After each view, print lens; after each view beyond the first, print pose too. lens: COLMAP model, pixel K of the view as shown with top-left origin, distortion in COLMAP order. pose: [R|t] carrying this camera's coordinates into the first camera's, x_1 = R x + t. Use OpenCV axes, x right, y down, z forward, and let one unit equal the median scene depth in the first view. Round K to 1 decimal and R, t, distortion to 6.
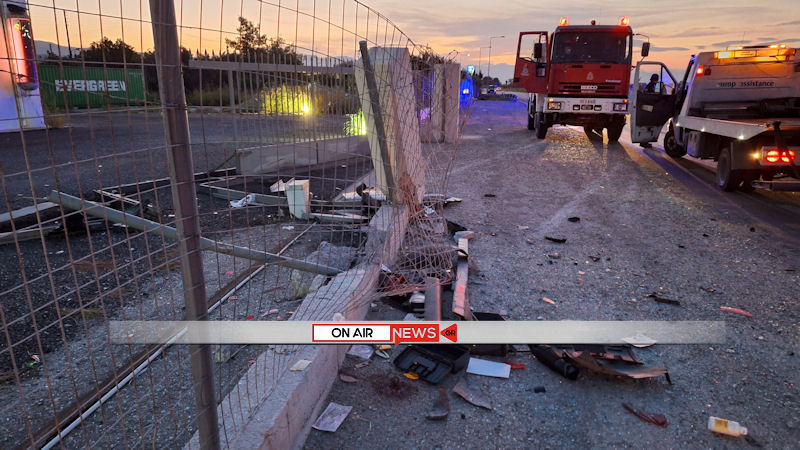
lens RADIAL K [[553.1, 0, 400.0], [0, 553.1, 225.0], [0, 0, 1]] dist [0.114485, -0.133034]
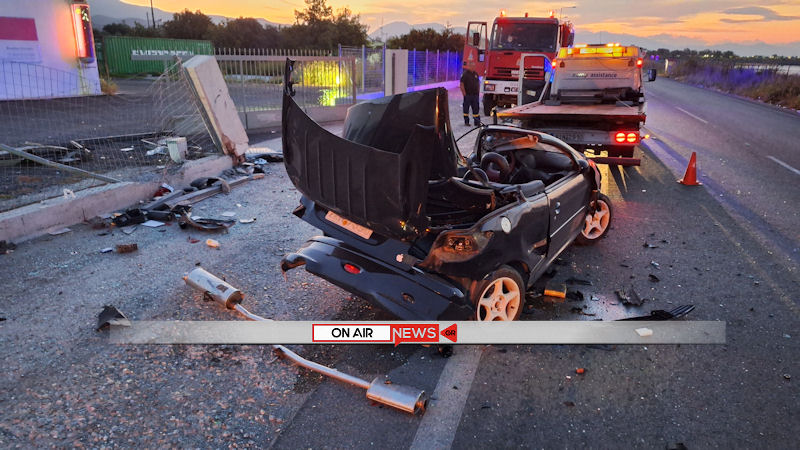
lens RADIAL K [[553.7, 0, 390.8], [0, 553.7, 228.2], [0, 0, 1]] dist [0.122629, -0.179199]
pose [[0.988152, 0.059832, -0.141336, 0.201888], [-0.052034, 0.996946, 0.058241, 0.015265], [0.144389, -0.050197, 0.988247, -0.145790]]
